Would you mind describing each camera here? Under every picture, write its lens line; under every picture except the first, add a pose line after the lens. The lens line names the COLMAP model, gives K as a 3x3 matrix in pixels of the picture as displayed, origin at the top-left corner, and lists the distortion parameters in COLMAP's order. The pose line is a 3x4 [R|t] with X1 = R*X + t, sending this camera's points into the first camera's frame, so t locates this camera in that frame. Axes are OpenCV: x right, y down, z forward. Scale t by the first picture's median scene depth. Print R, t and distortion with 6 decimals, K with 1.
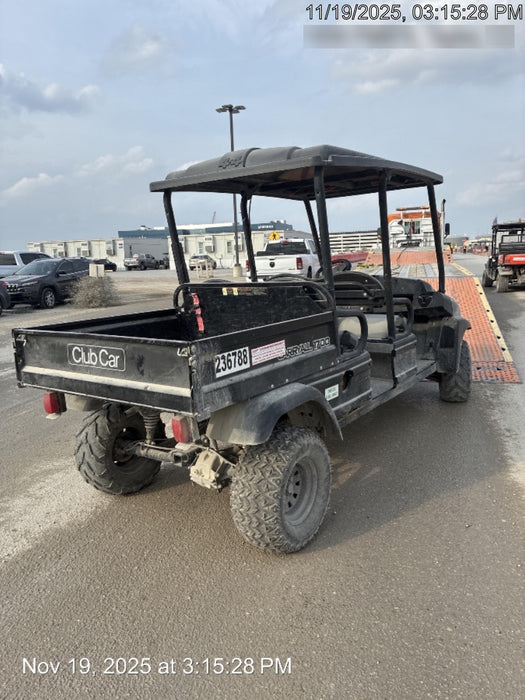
lens RADIAL K [[530.4, 0, 265.9], [0, 530.4, 353.9], [0, 0, 1]] dist [0.098513, -0.134230]
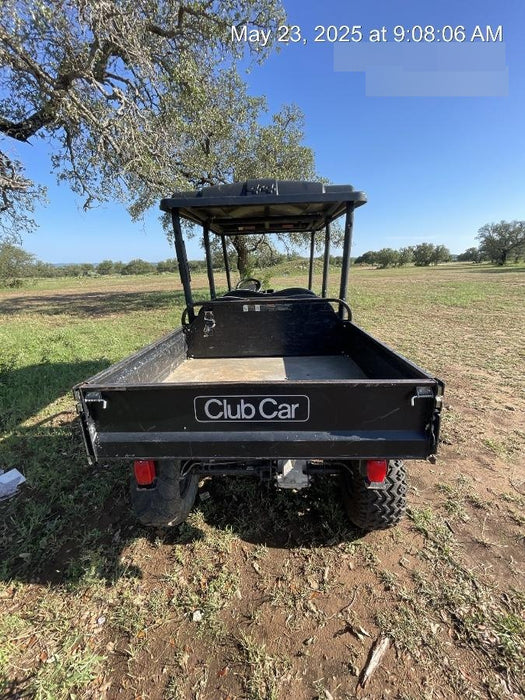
lens RADIAL K [[281.1, 0, 269.8], [0, 281.1, 352.5], [0, 0, 1]] dist [-0.000142, 0.000003]
pose [[0.821892, -0.132405, 0.554042, -0.504619], [0.084190, 0.990165, 0.111738, -0.117216], [-0.563388, -0.045192, 0.824956, 0.640539]]
